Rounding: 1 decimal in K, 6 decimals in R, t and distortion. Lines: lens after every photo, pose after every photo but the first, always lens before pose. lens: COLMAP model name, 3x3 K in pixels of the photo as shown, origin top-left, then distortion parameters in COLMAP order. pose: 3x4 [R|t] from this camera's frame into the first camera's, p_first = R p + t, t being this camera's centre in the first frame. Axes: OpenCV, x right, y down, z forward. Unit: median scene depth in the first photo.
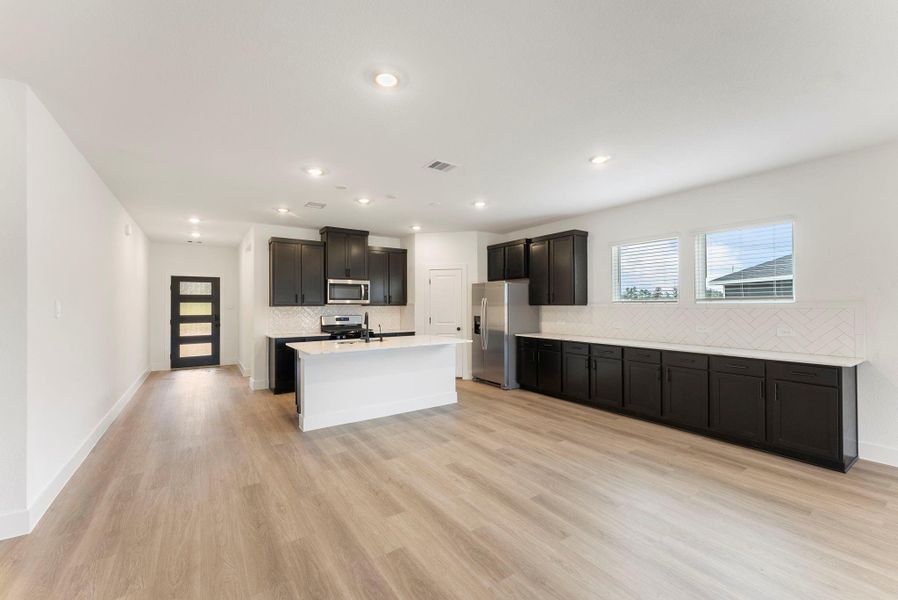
lens RADIAL K [[365.9, 0, 454.8], [0, 365.9, 303.4], [0, 0, 1]] dist [0.001205, -0.000136]
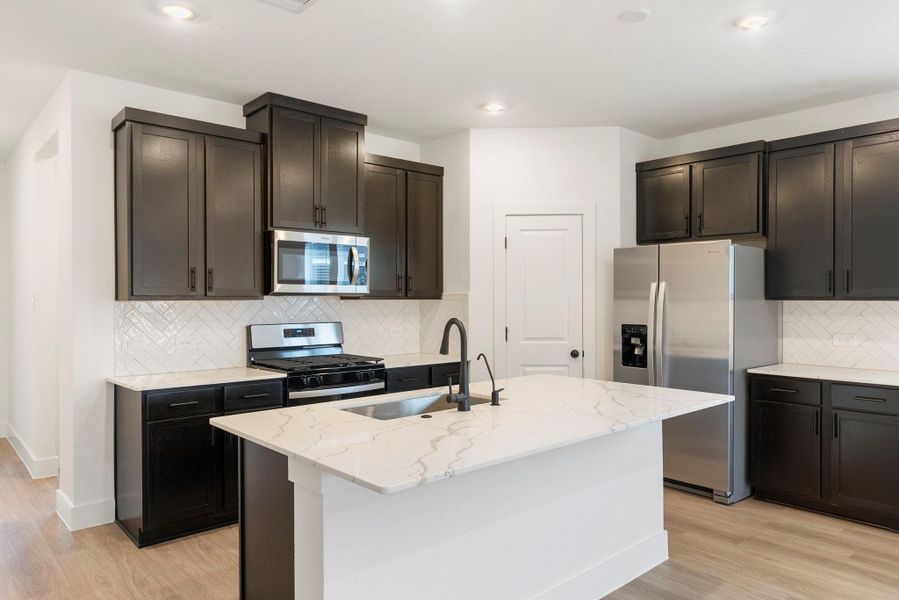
lens RADIAL K [[602.3, 0, 451.2], [0, 602.3, 304.4], [0, 0, 1]] dist [0.003585, -0.002300]
pose [[0.992279, 0.002467, 0.124001, -0.225052], [-0.004241, 0.999892, 0.014045, 0.002247], [-0.123953, -0.014463, 0.992183, 0.325106]]
